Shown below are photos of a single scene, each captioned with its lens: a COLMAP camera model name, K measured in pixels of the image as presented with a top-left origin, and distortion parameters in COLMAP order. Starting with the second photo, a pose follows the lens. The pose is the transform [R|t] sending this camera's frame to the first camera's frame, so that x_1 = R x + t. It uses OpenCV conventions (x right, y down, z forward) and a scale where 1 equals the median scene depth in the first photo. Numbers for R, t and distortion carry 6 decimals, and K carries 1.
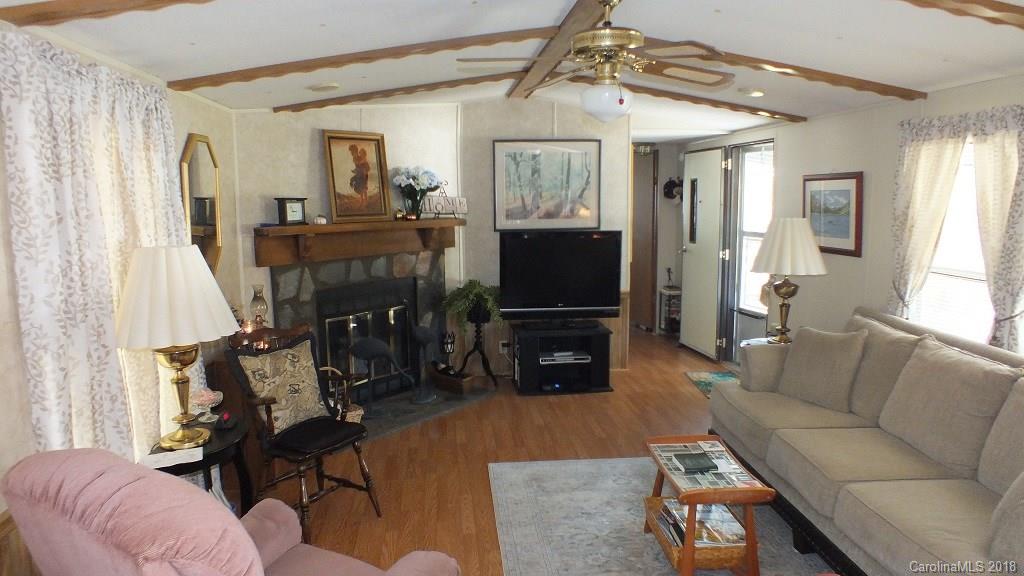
lens RADIAL K [[649.6, 0, 508.5], [0, 649.6, 293.7], [0, 0, 1]] dist [-0.081288, 0.036262]
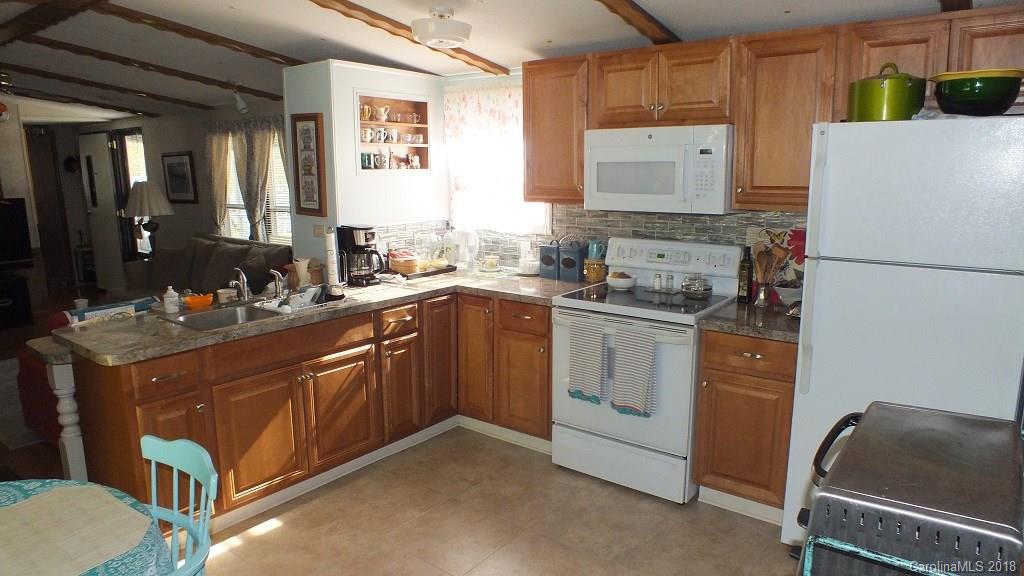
lens RADIAL K [[649.6, 0, 508.5], [0, 649.6, 293.7], [0, 0, 1]] dist [-0.081288, 0.036262]
pose [[0.693676, -0.137970, 0.706950, -0.058246], [0.111406, 0.990224, 0.083940, 0.089878], [-0.711620, 0.020531, 0.702265, -0.520096]]
